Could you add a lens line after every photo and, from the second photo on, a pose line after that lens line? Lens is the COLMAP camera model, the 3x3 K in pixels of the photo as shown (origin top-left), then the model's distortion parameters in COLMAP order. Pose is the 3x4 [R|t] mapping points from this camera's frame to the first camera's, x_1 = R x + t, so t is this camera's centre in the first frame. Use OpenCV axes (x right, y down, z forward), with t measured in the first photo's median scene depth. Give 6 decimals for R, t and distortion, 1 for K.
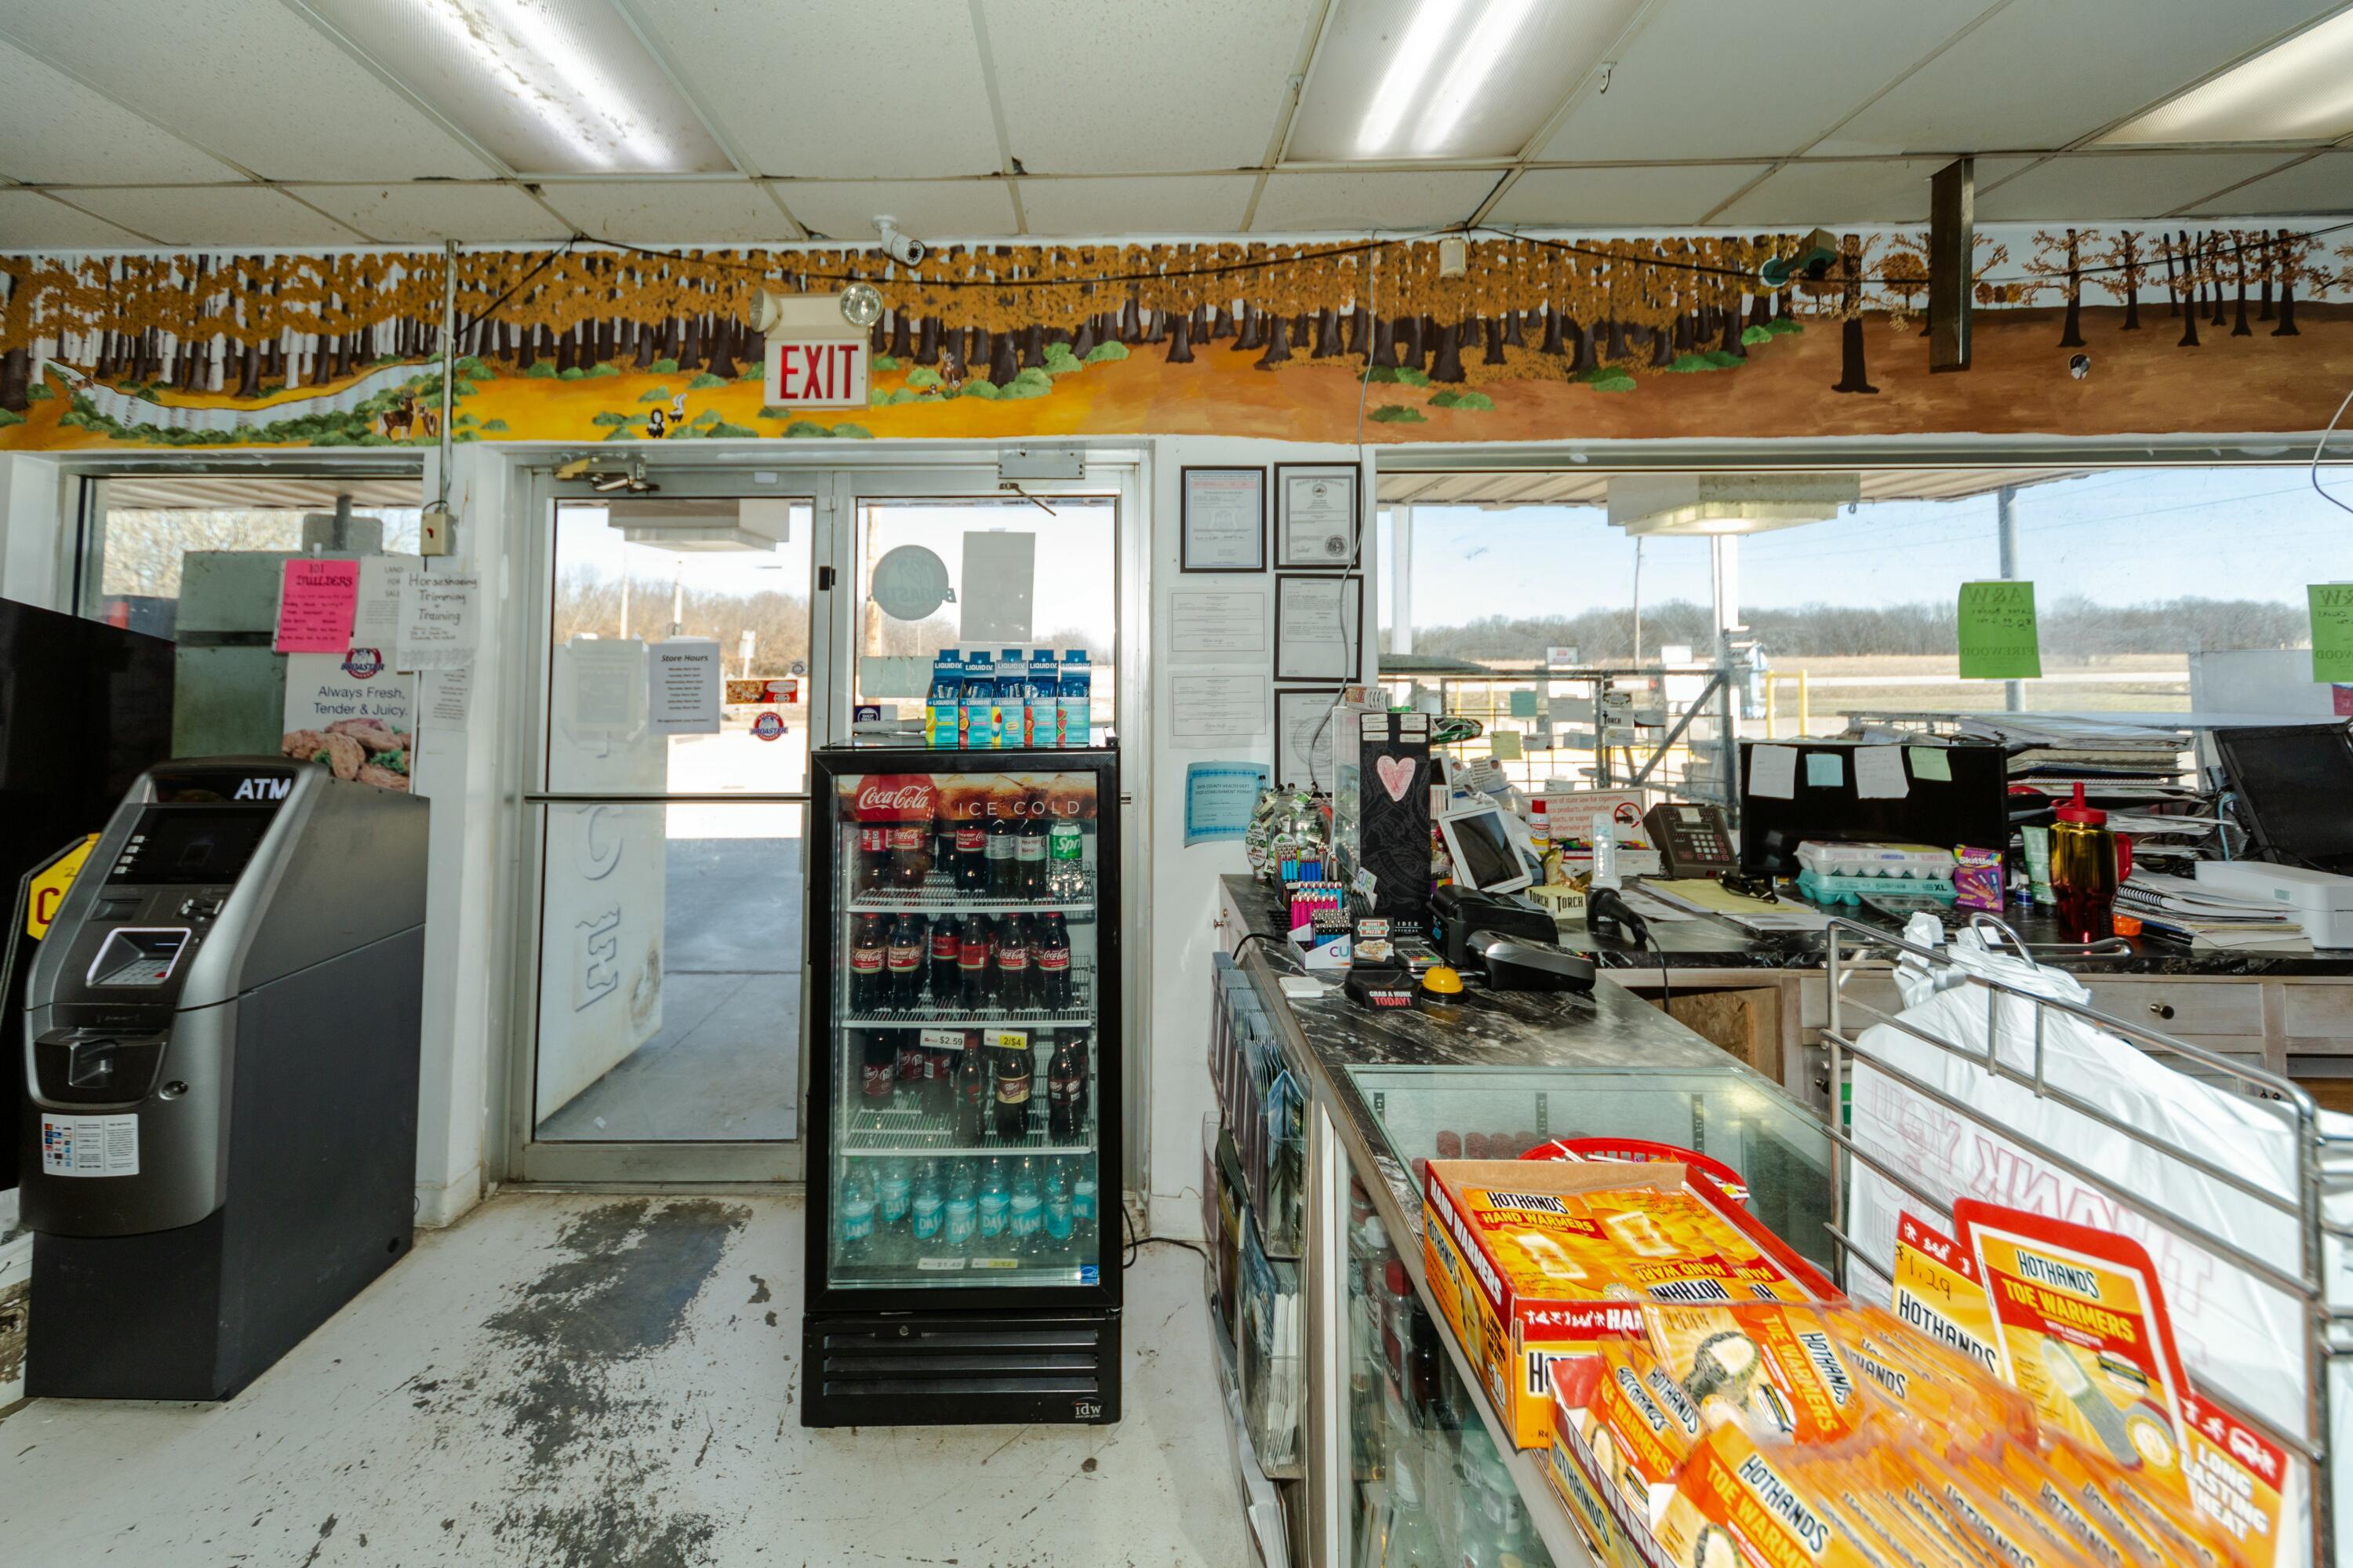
lens RADIAL K [[866.2, 0, 1128.2], [0, 866.2, 627.6], [0, 0, 1]] dist [0.008911, -0.001289]
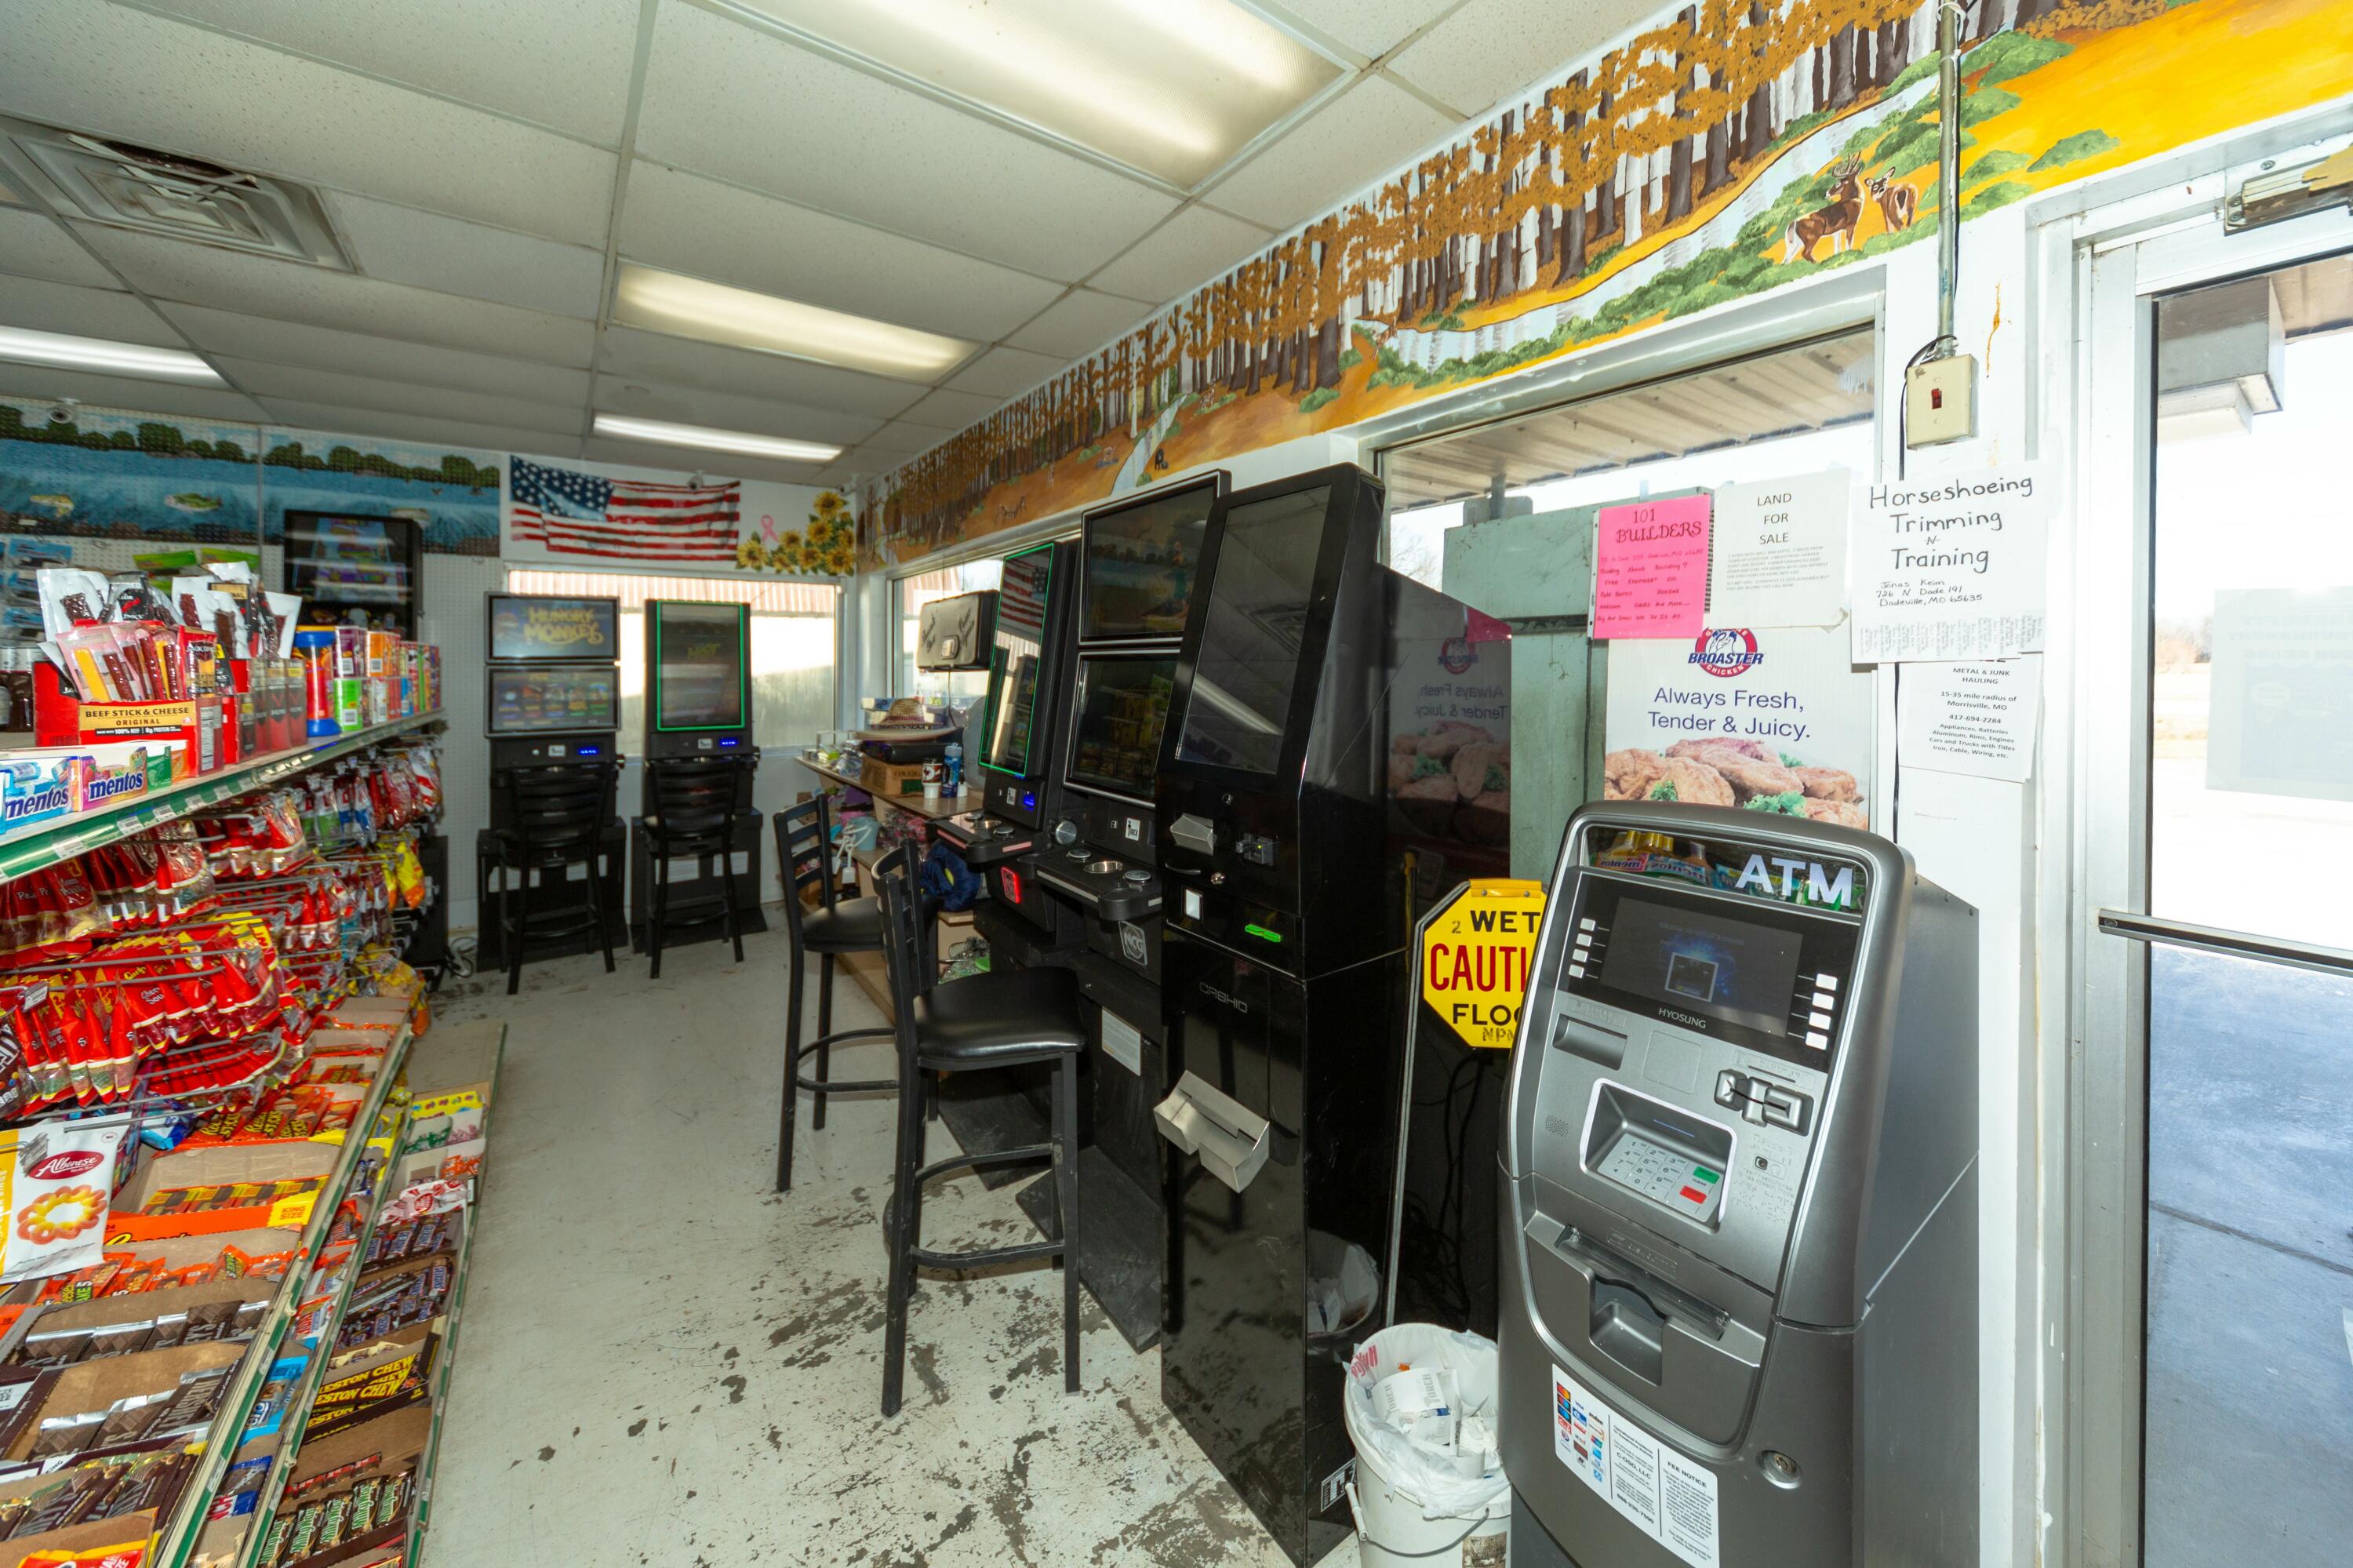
lens RADIAL K [[862.7, 0, 1196.9], [0, 862.7, 669.1], [0, 0, 1]] dist [0.003311, -0.000046]
pose [[0.617836, -0.001180, -0.786306, -0.642080], [0.036731, 0.998951, 0.027362, 0.021983], [0.785448, -0.045787, 0.617231, 0.311232]]
